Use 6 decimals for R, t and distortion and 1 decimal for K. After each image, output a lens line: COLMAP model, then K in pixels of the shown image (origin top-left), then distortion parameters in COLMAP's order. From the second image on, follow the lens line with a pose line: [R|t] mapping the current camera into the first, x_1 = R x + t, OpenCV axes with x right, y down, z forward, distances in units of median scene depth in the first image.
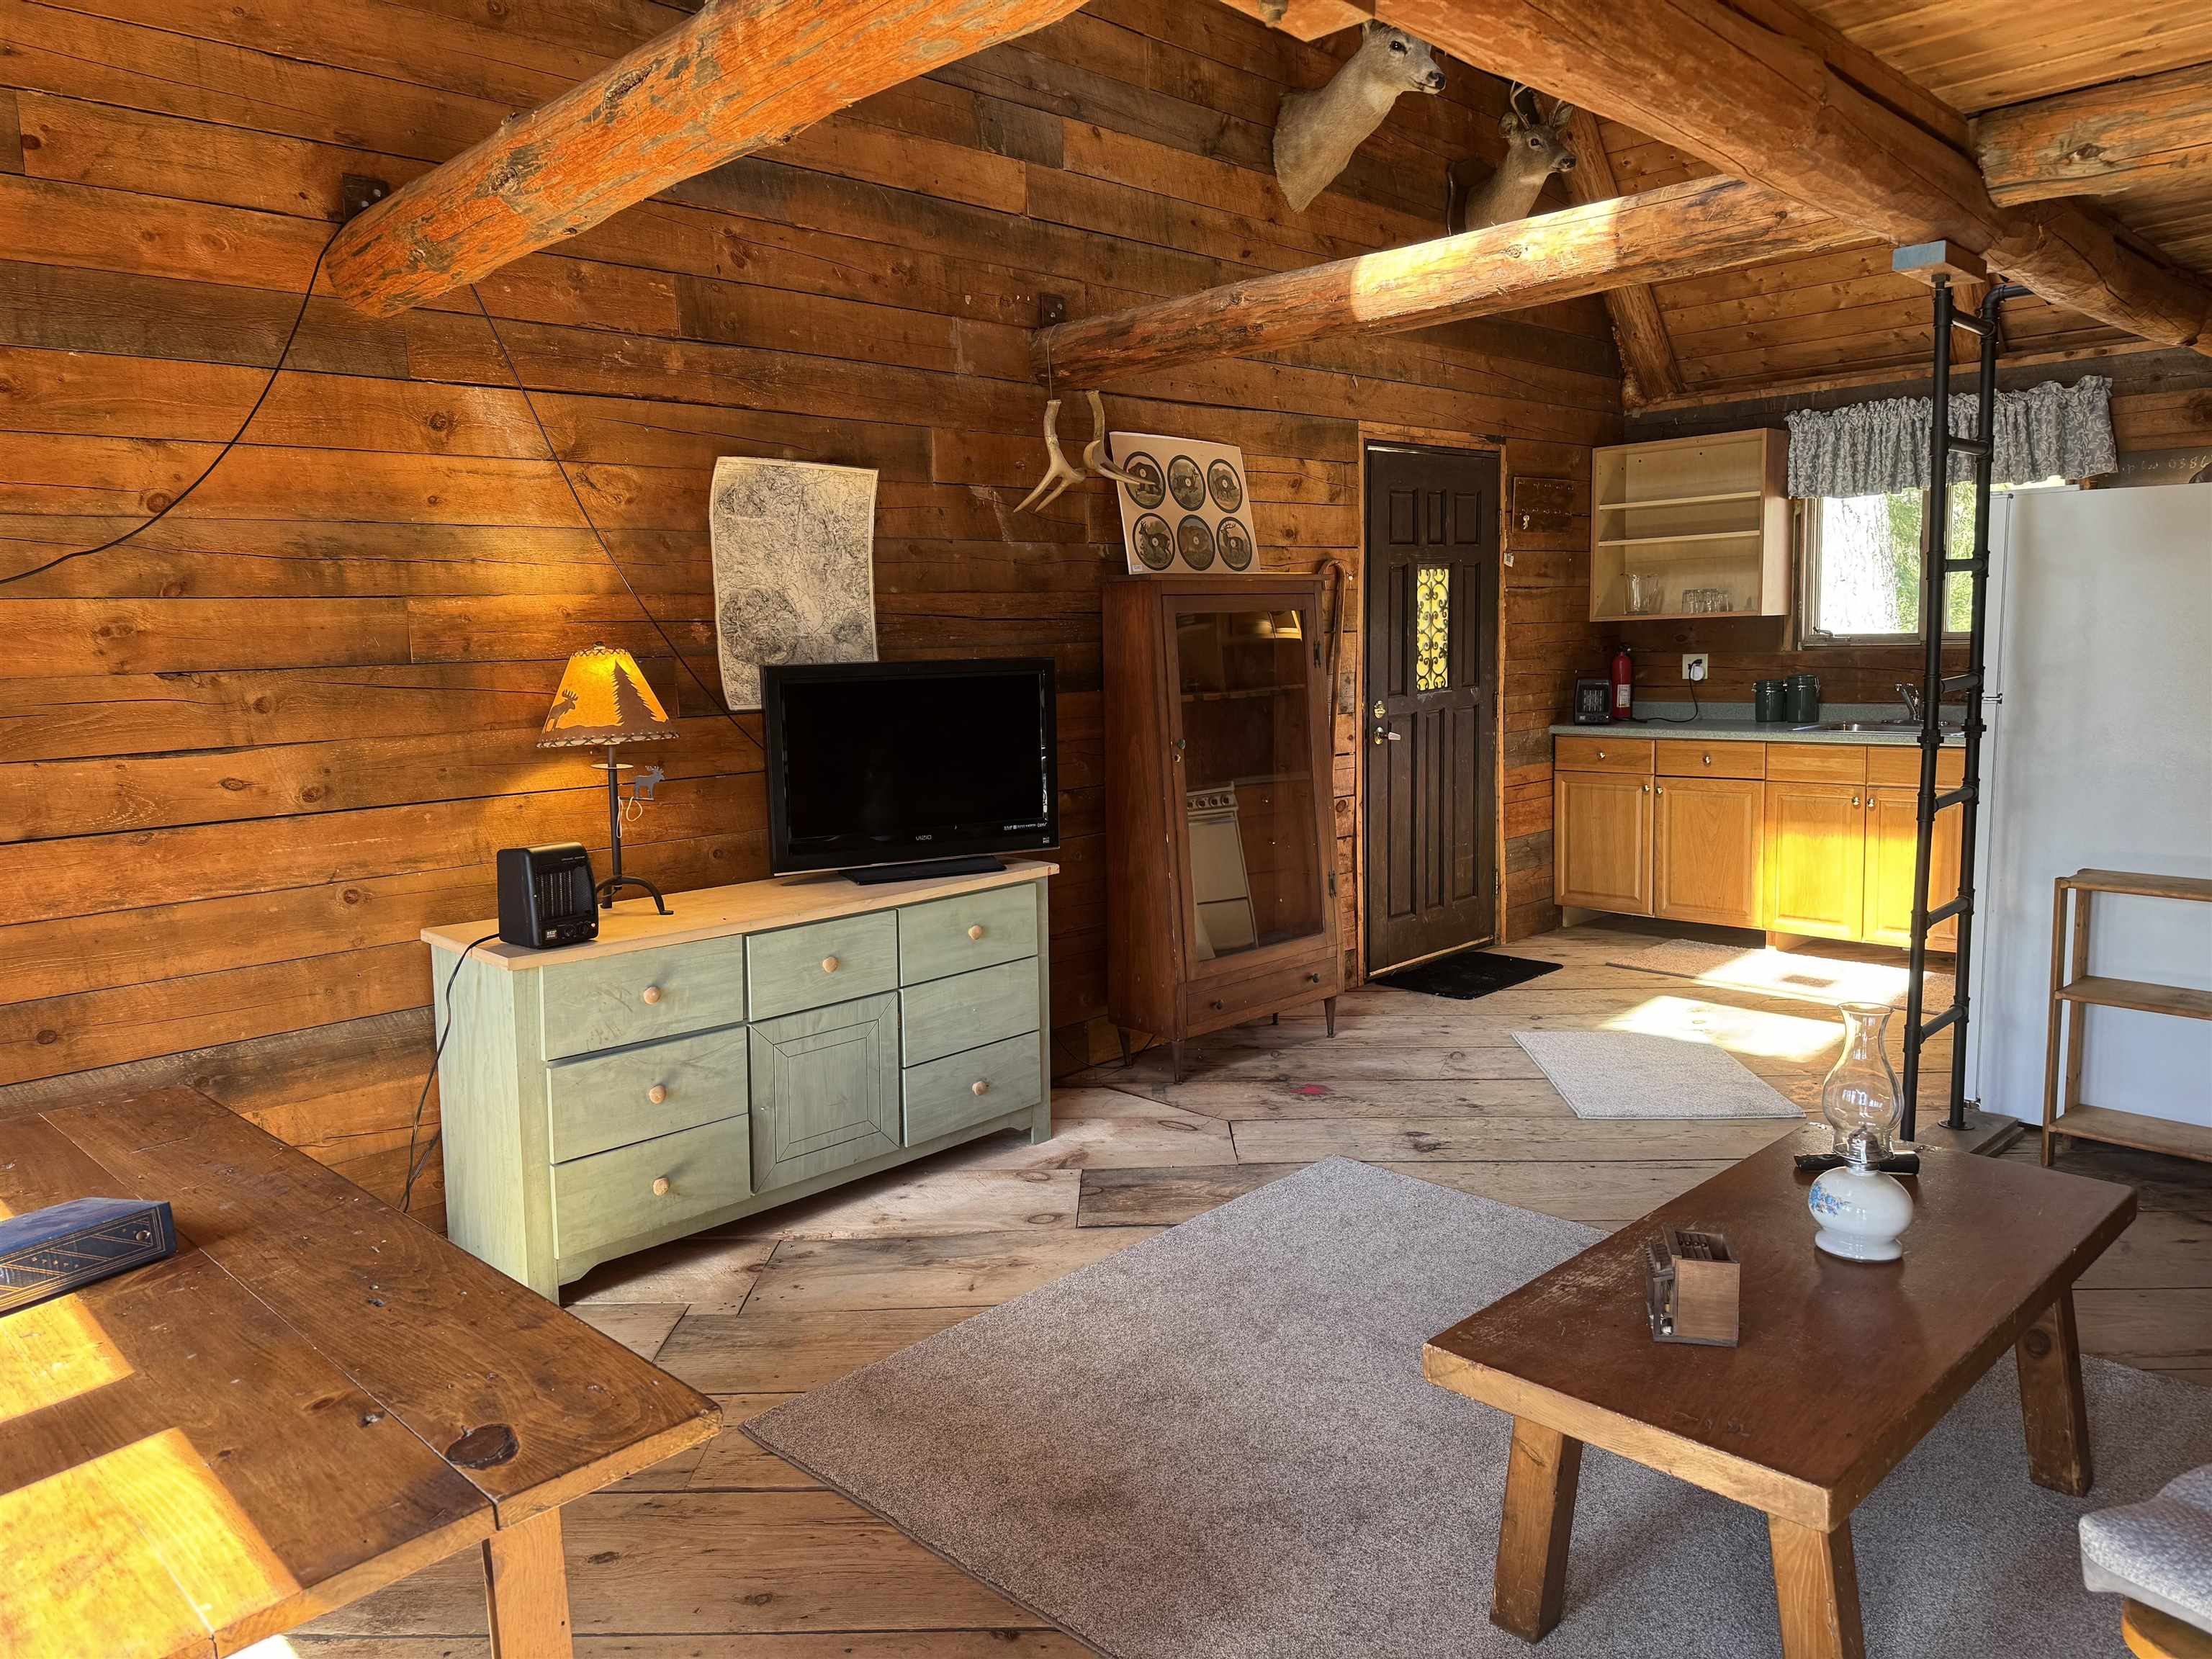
lens RADIAL K [[1537.2, 0, 1106.0], [0, 1537.2, 829.5], [0, 0, 1]] dist [0.122870, -0.175894]
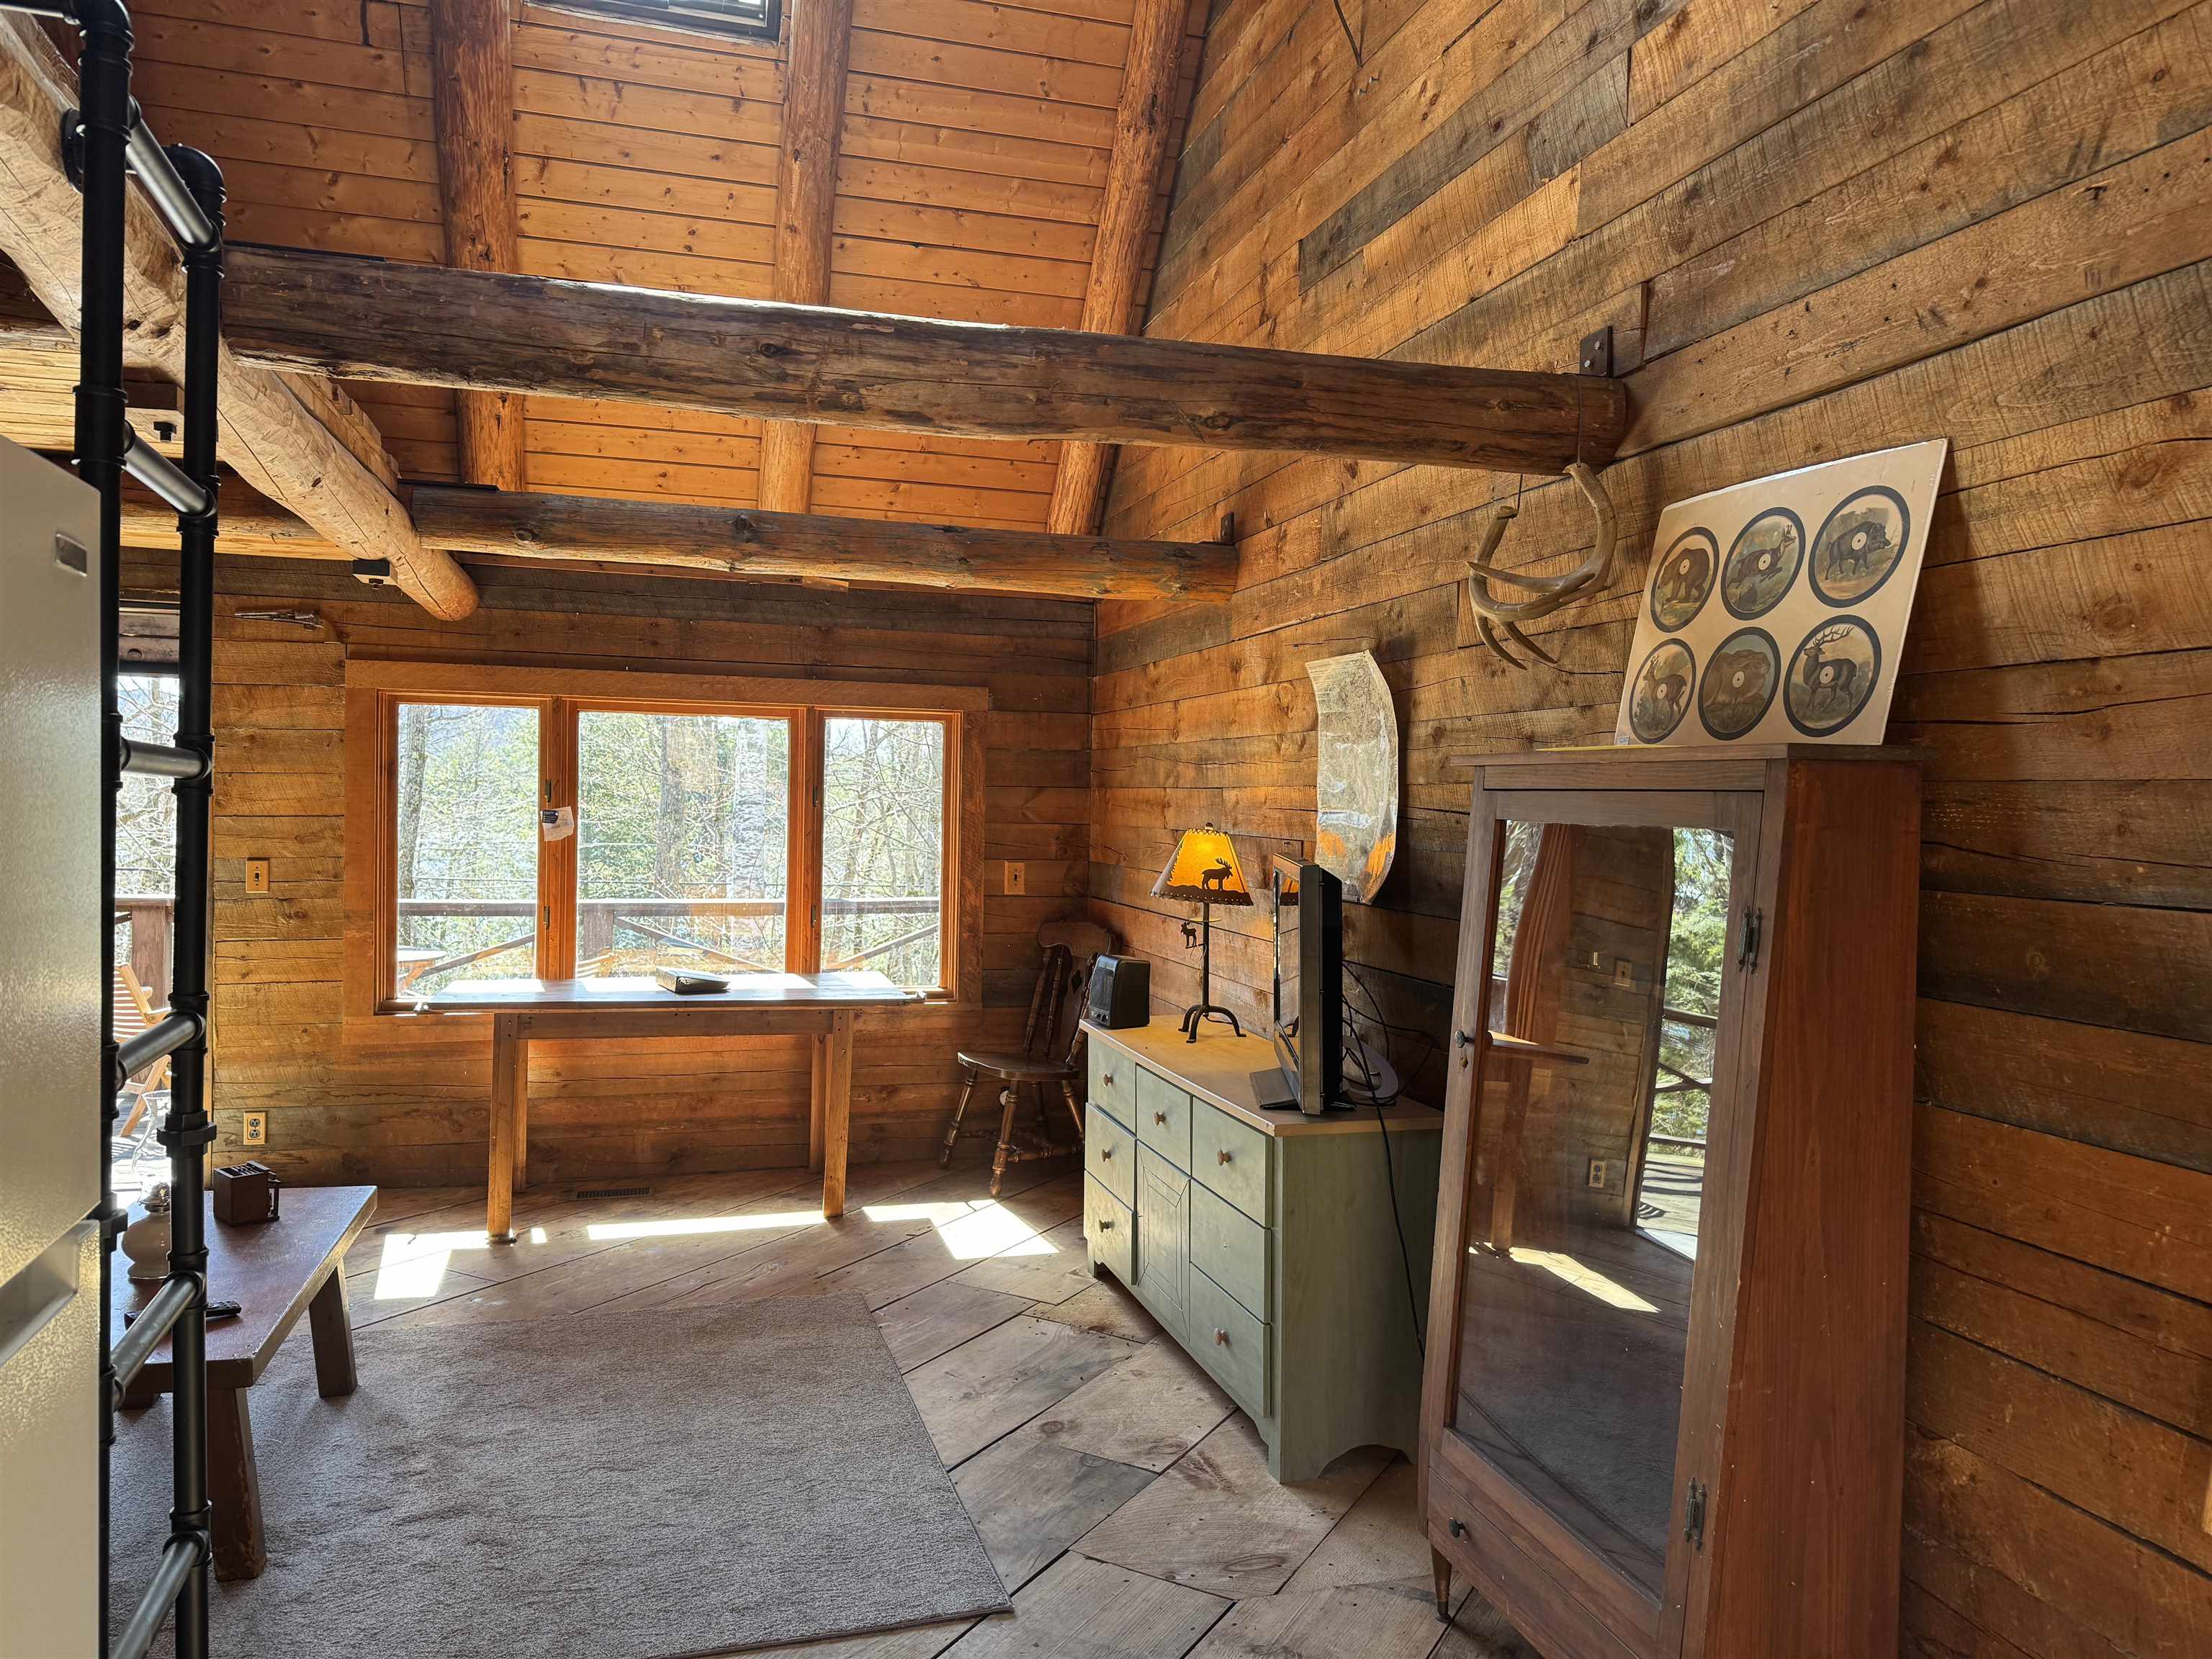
lens RADIAL K [[1533.2, 0, 1090.1], [0, 1533.2, 823.9], [0, 0, 1]] dist [0.175778, -0.320137]
pose [[-0.481419, 0.031844, -0.875912, 0.710282], [-0.123200, 0.986960, 0.103594, -0.202009], [0.867789, 0.157784, -0.471218, 1.276636]]
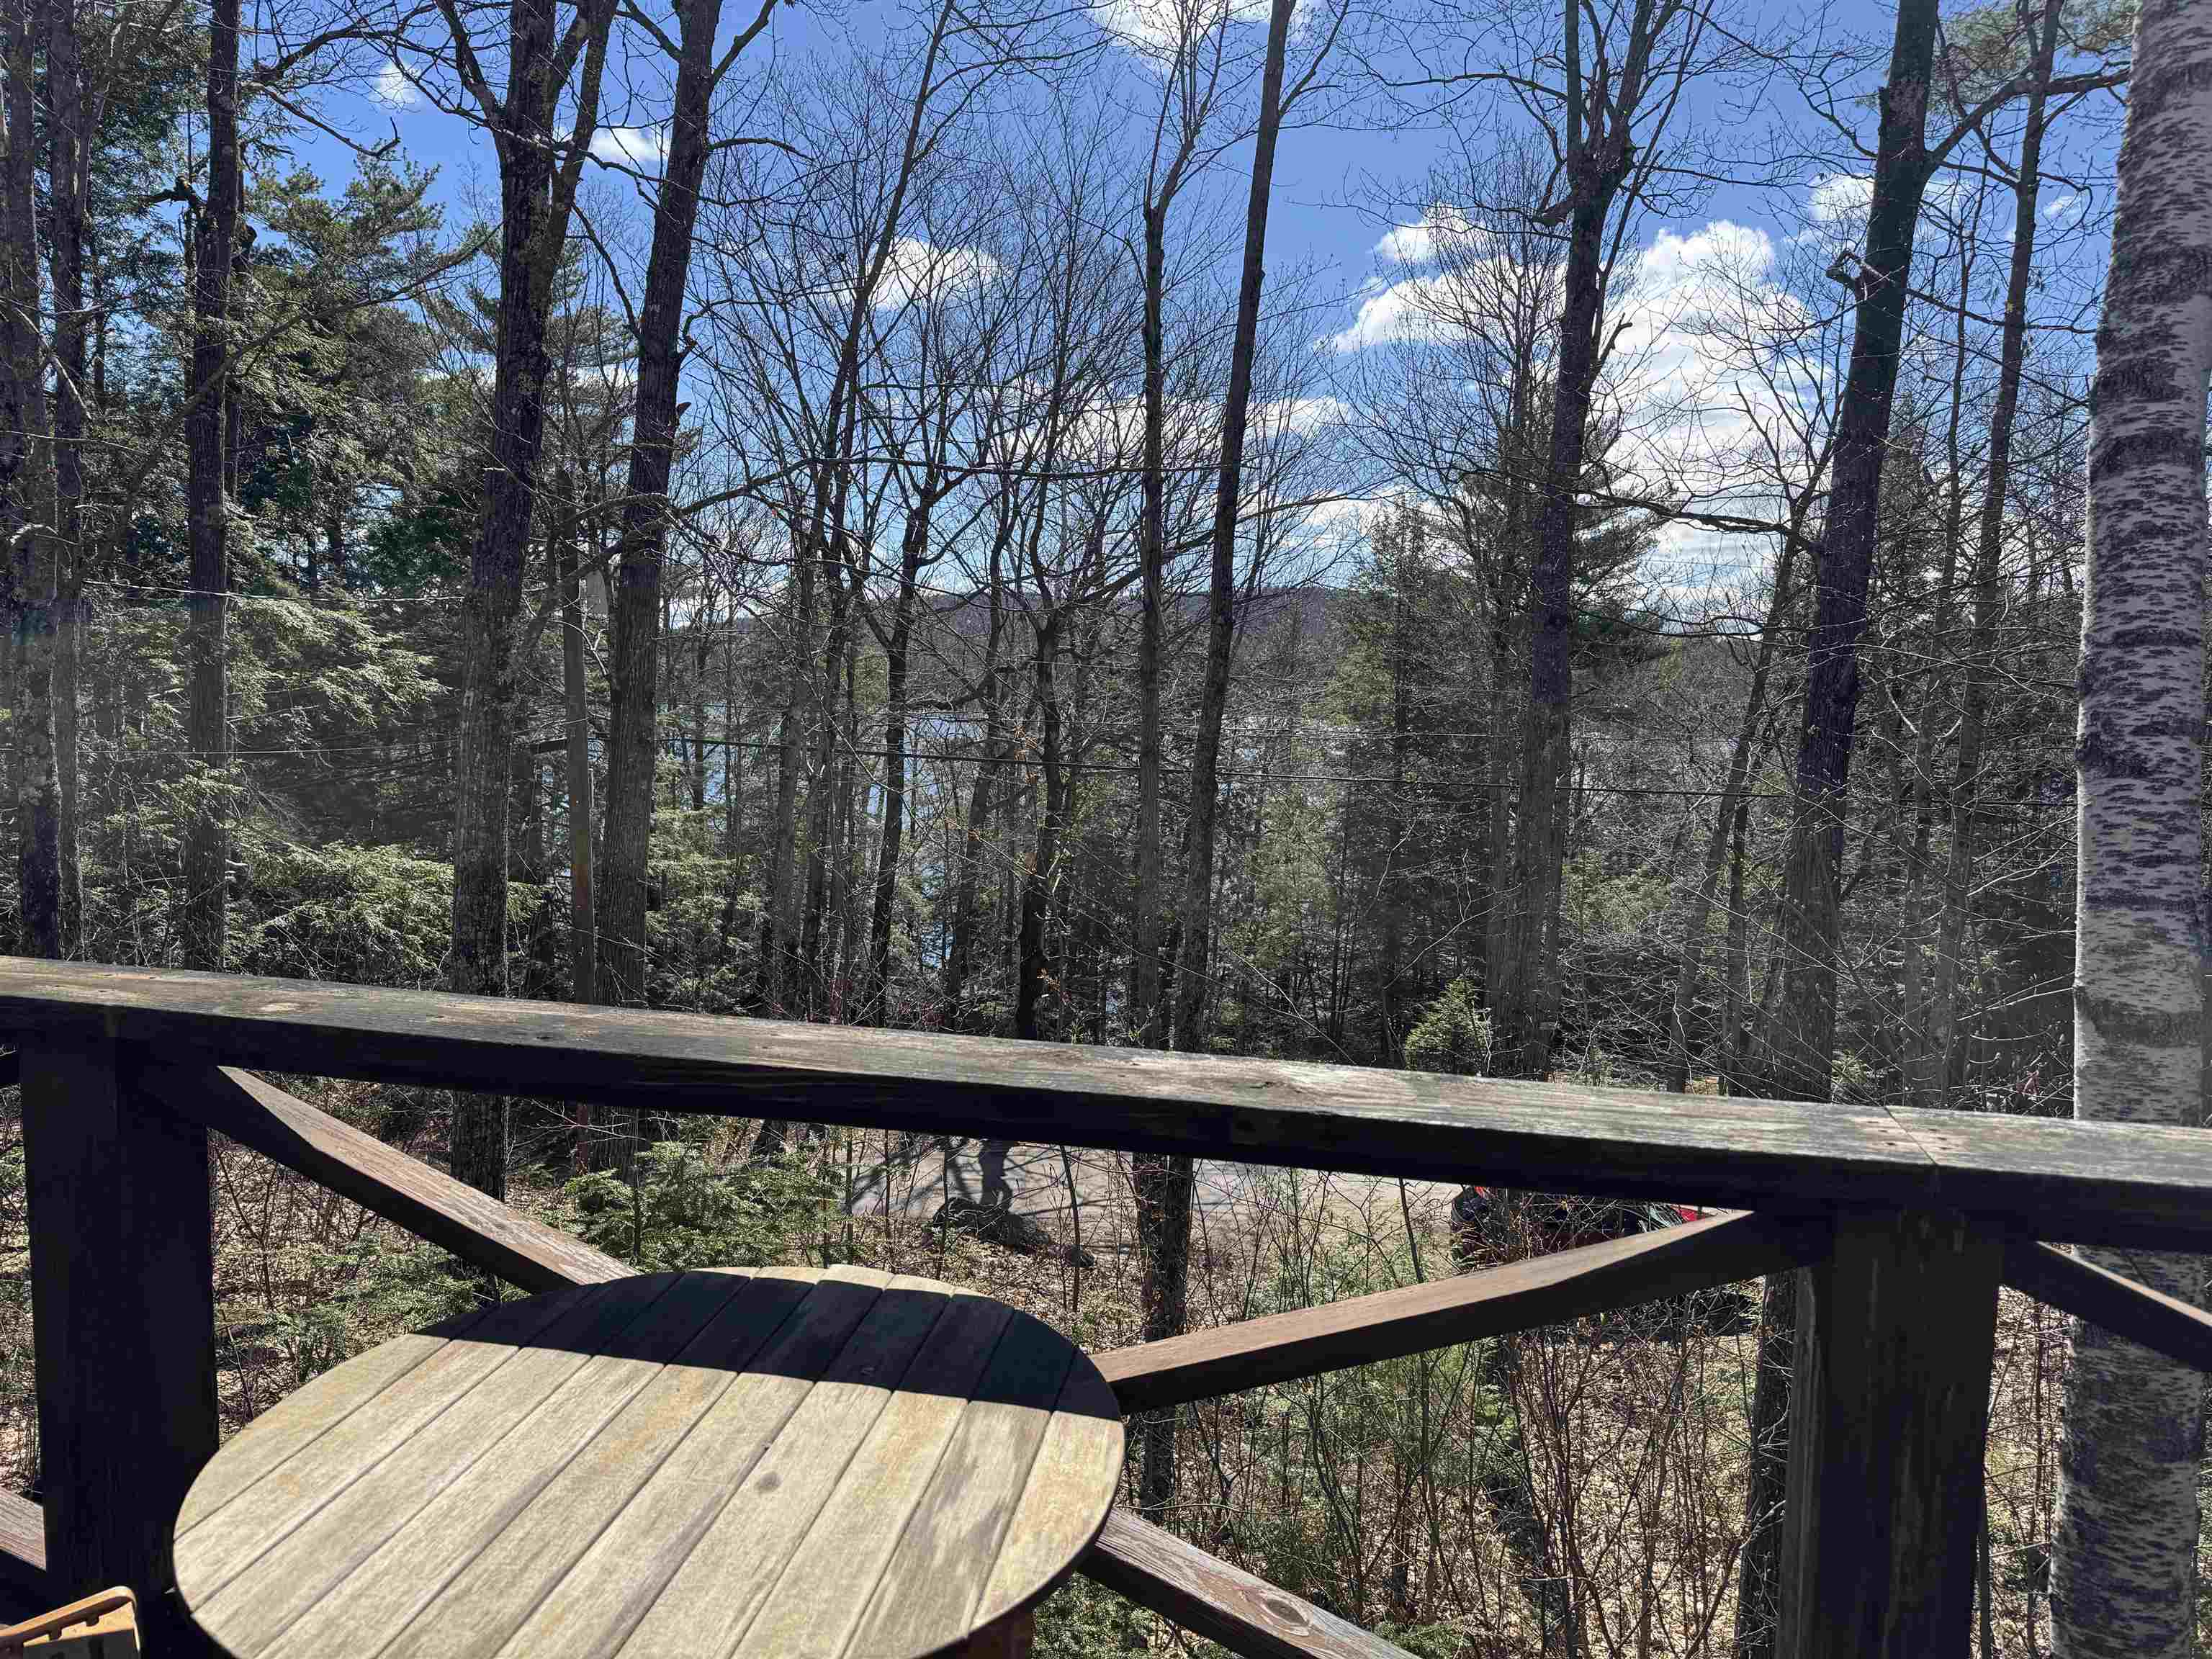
lens RADIAL K [[1537.2, 0, 1106.0], [0, 1537.2, 829.5], [0, 0, 1]] dist [0.122870, -0.175894]
pose [[-0.839267, 0.066199, -0.539674, -0.376077], [-0.068049, 0.971968, 0.225052, 0.041074], [0.539444, 0.225603, -0.811236, -0.006720]]
